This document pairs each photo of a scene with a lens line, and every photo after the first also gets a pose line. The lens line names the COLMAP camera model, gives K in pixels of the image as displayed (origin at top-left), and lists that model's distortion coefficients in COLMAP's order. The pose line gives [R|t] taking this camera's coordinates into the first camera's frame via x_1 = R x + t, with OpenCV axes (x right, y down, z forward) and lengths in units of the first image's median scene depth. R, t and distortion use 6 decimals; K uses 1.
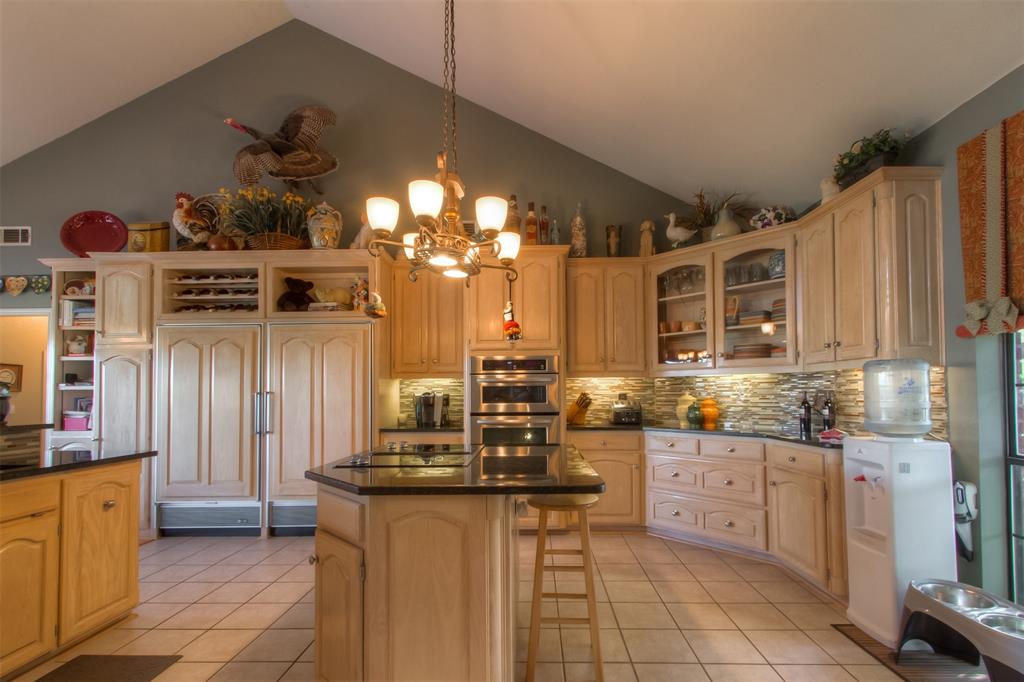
lens RADIAL K [[472.9, 0, 534.4], [0, 472.9, 379.2], [0, 0, 1]] dist [0.010316, -0.000423]
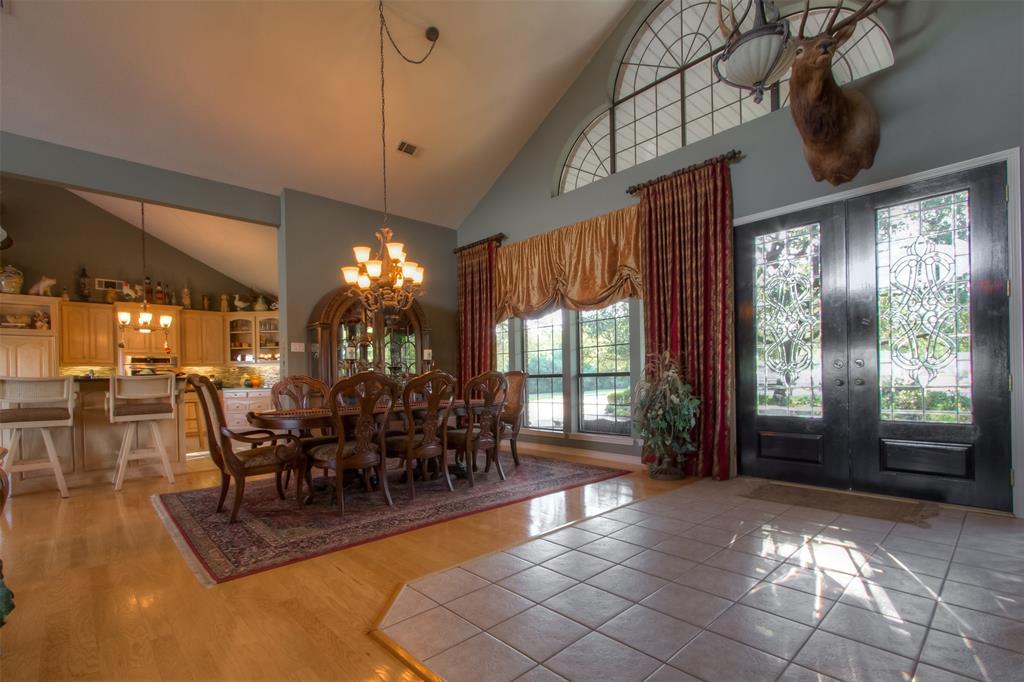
lens RADIAL K [[472.9, 0, 524.3], [0, 472.9, 380.7], [0, 0, 1]] dist [0.010316, -0.000423]
pose [[0.711251, -0.013272, 0.702813, -0.343721], [-0.000220, 0.999817, 0.019103, 0.019503], [-0.702938, -0.013742, 0.711118, -1.631825]]
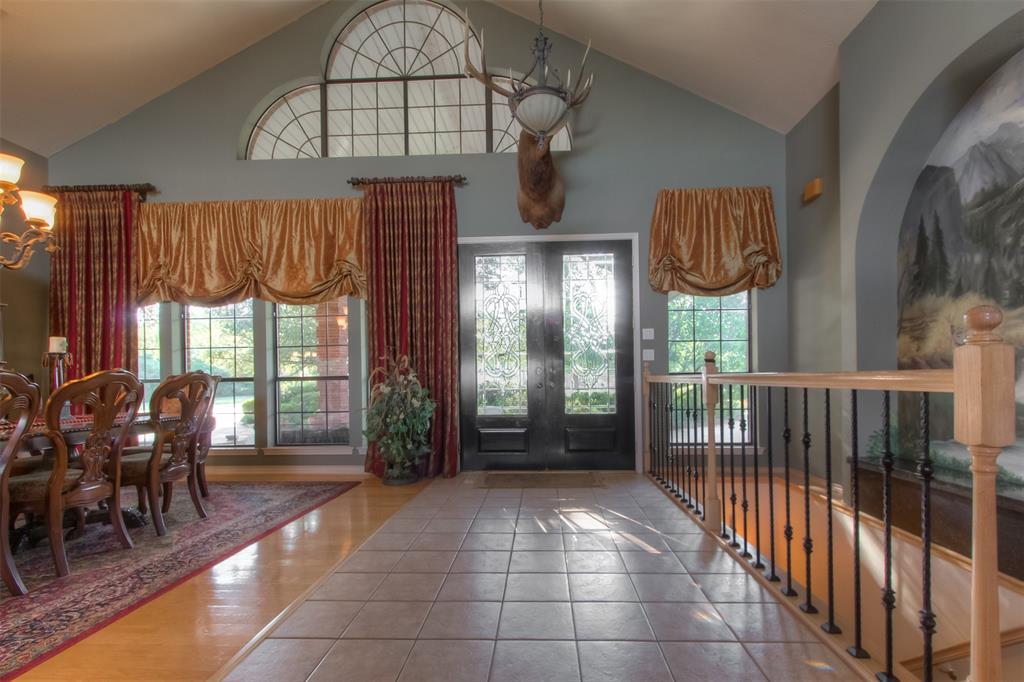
lens RADIAL K [[472.9, 0, 521.8], [0, 472.9, 381.0], [0, 0, 1]] dist [0.010316, -0.000423]
pose [[0.029645, -0.003200, 0.999555, -0.419691], [-0.009049, 0.999953, 0.003470, 0.025497], [-0.999520, -0.009148, 0.029614, -1.389746]]
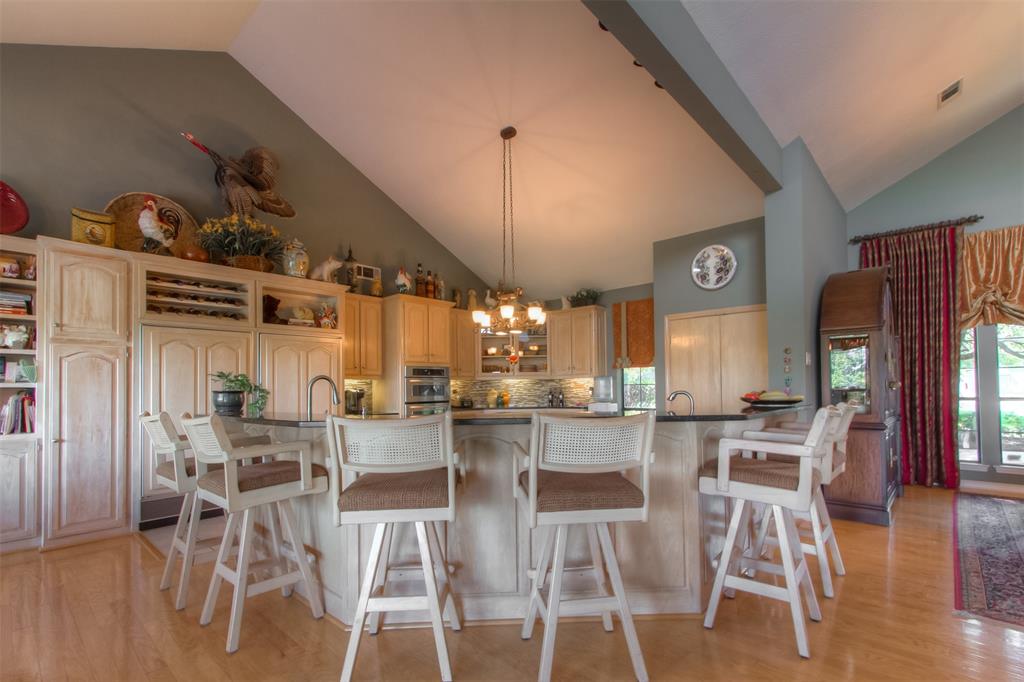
lens RADIAL K [[472.9, 0, 525.5], [0, 472.9, 382.3], [0, 0, 1]] dist [0.010316, -0.000423]
pose [[0.648179, 0.007745, 0.761449, -1.024608], [-0.010043, 0.999948, -0.001622, 0.004799], [-0.761422, -0.006596, 0.648223, -0.293235]]
